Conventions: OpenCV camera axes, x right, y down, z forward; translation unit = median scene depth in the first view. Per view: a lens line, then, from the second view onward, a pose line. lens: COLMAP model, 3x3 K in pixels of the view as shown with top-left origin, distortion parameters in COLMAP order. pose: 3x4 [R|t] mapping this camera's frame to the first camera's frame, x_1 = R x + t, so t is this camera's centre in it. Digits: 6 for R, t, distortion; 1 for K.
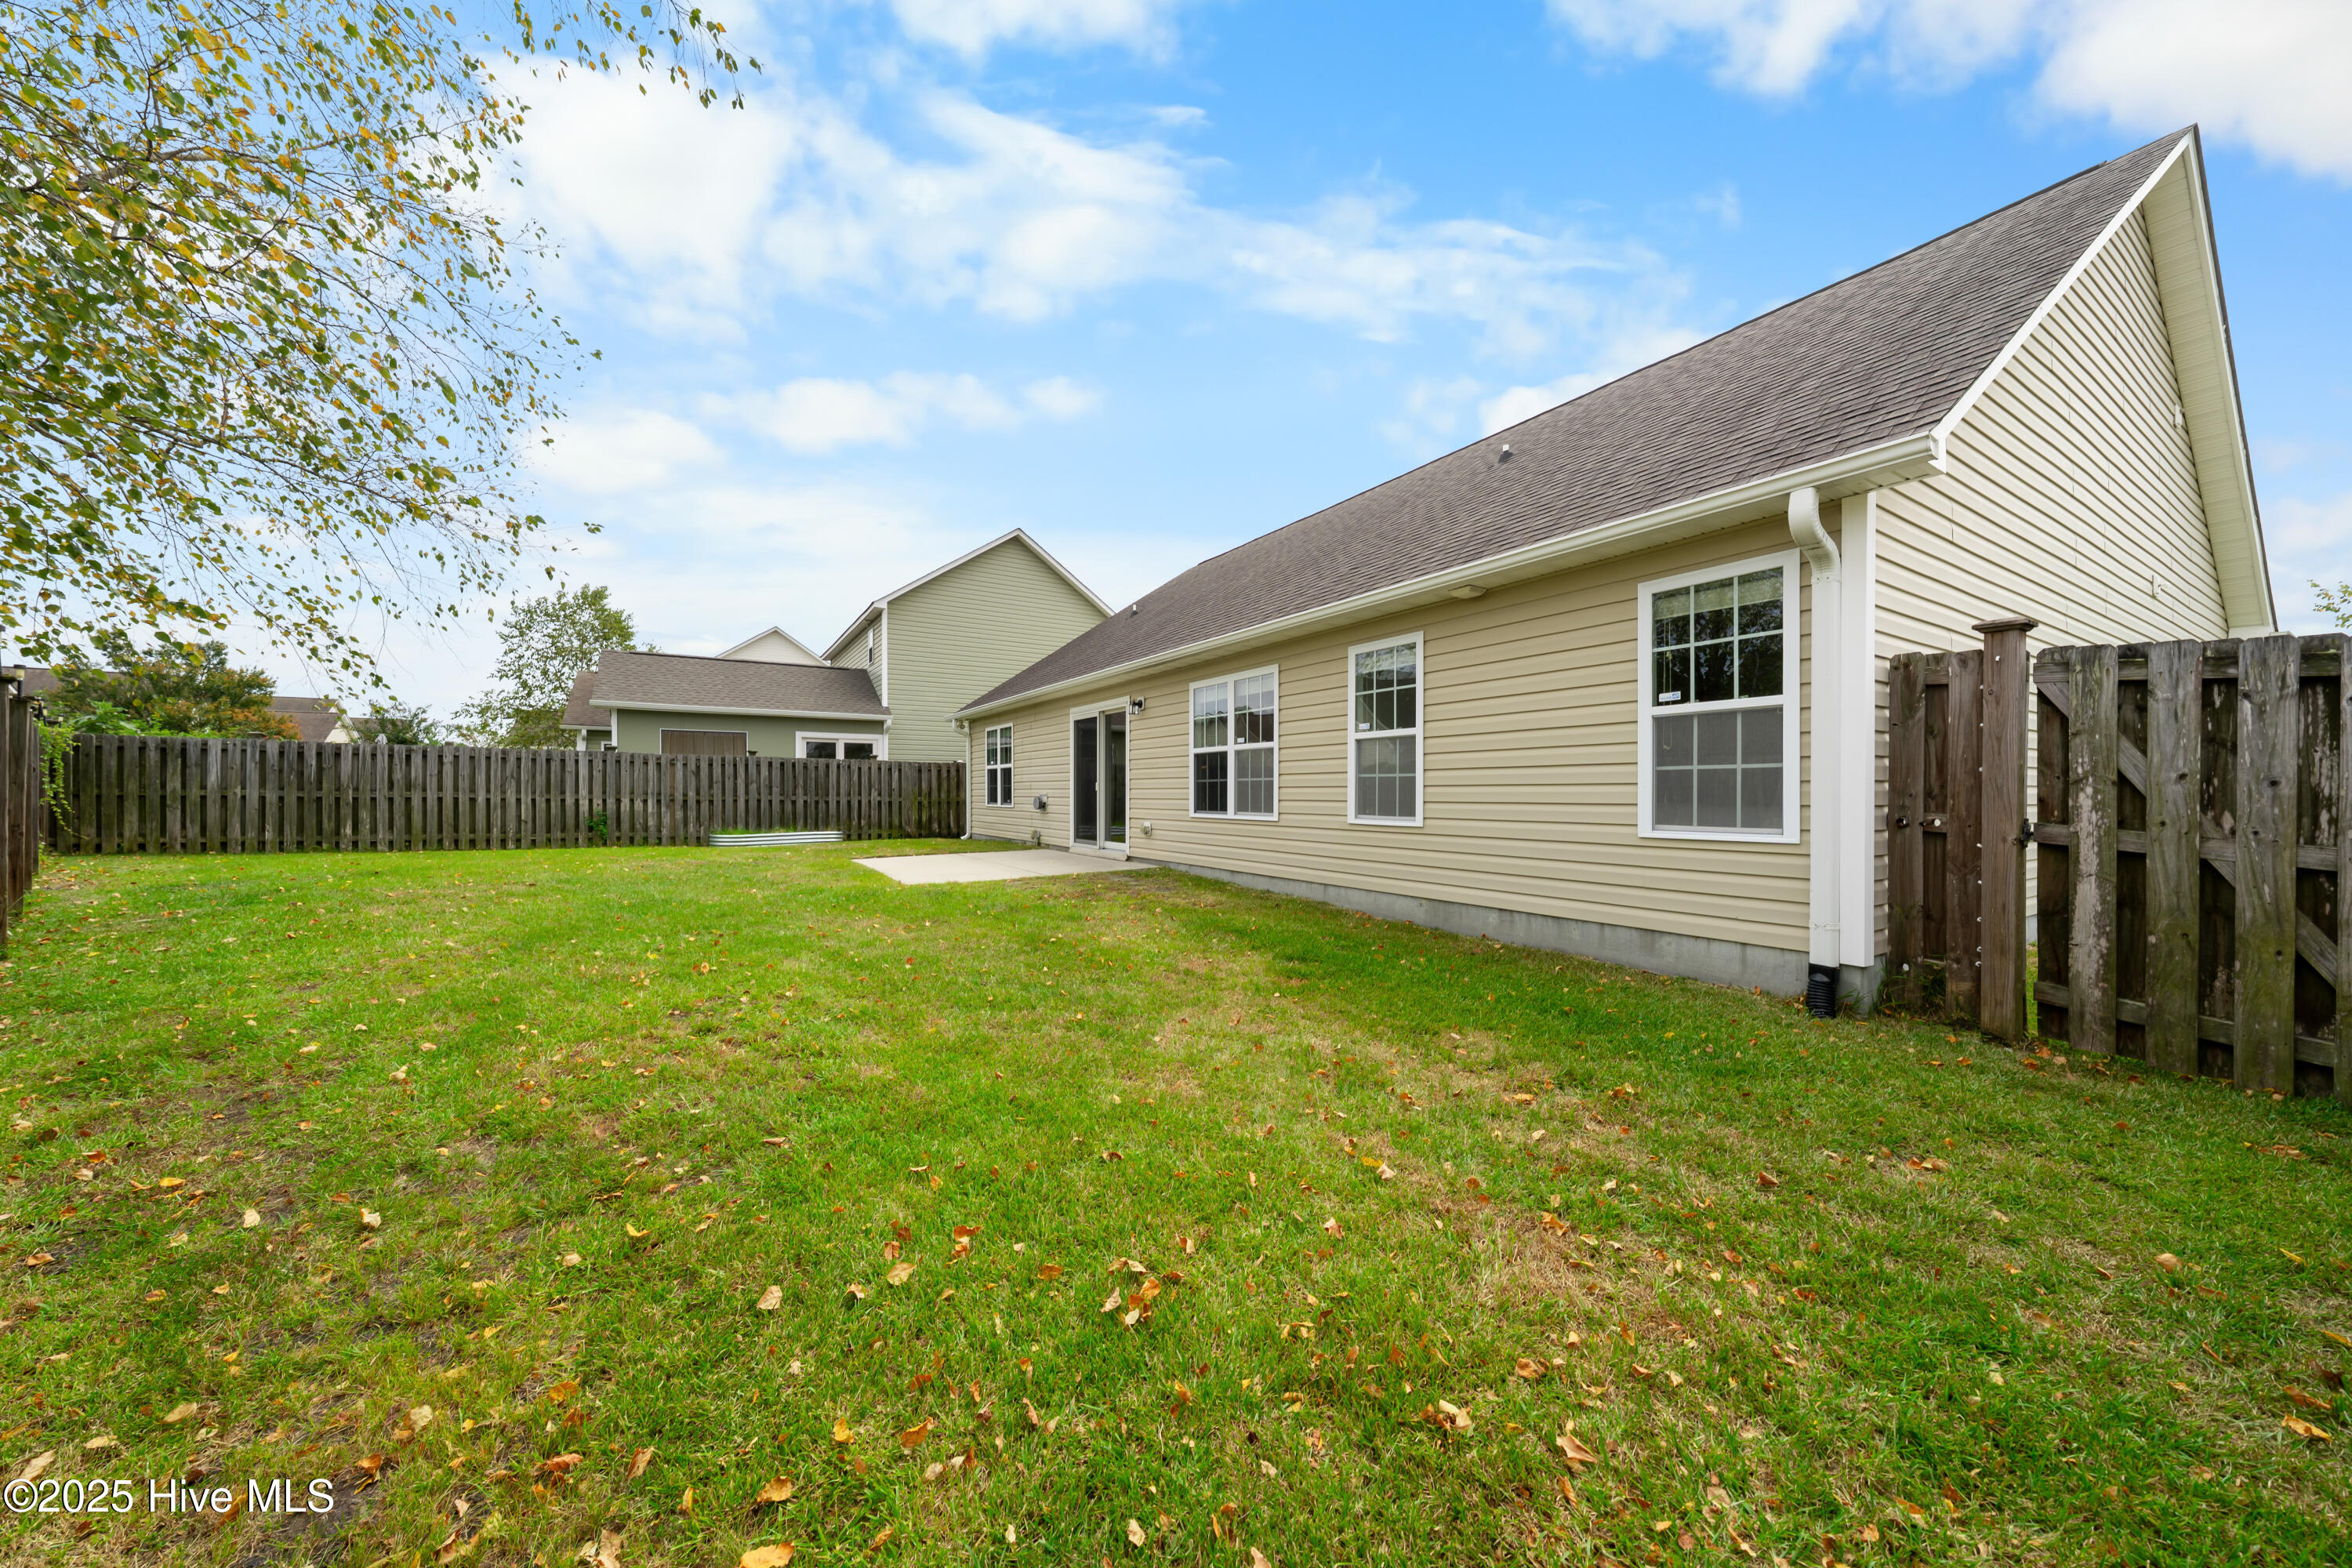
lens RADIAL K [[797.3, 0, 1185.7], [0, 797.3, 790.3], [0, 0, 1]] dist [-0.001758, 0.000166]
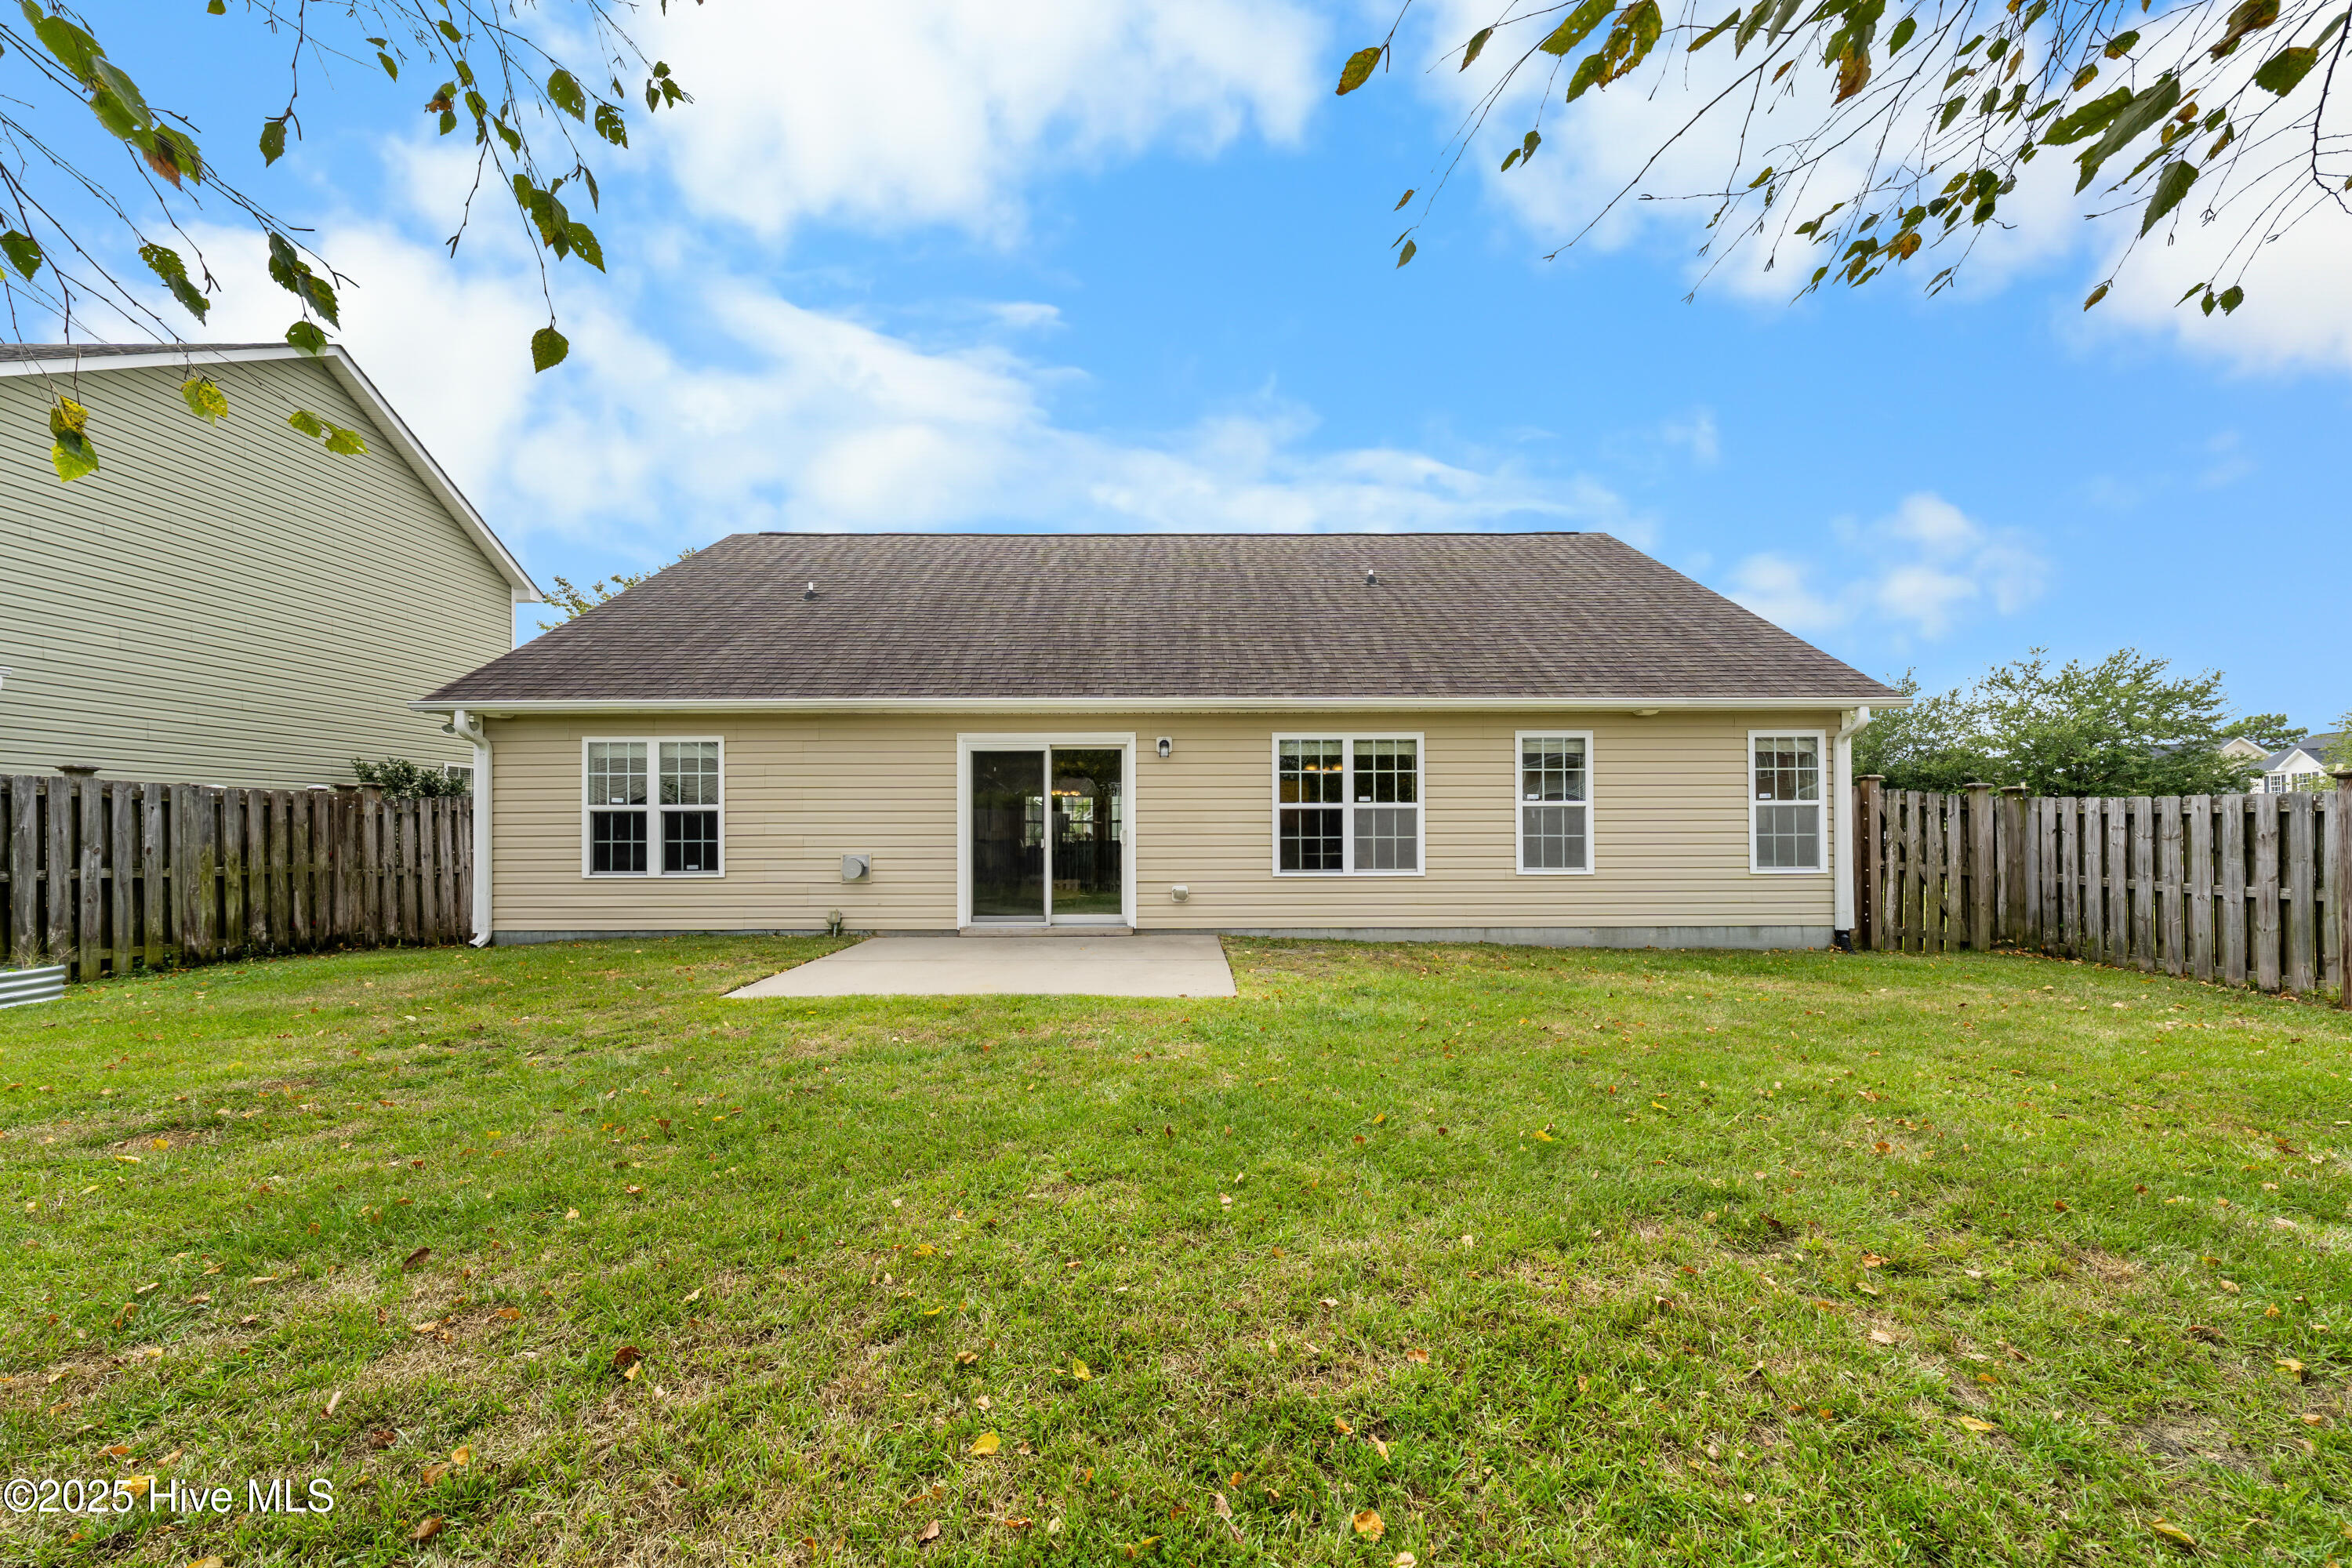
lens RADIAL K [[797.3, 0, 1154.0], [0, 797.3, 838.5], [0, 0, 1]] dist [-0.001758, 0.000166]
pose [[0.530003, -0.001668, 0.847994, -1.251492], [0.001921, 0.999998, 0.000767, -0.018135], [-0.847994, 0.001223, 0.530005, 0.915354]]
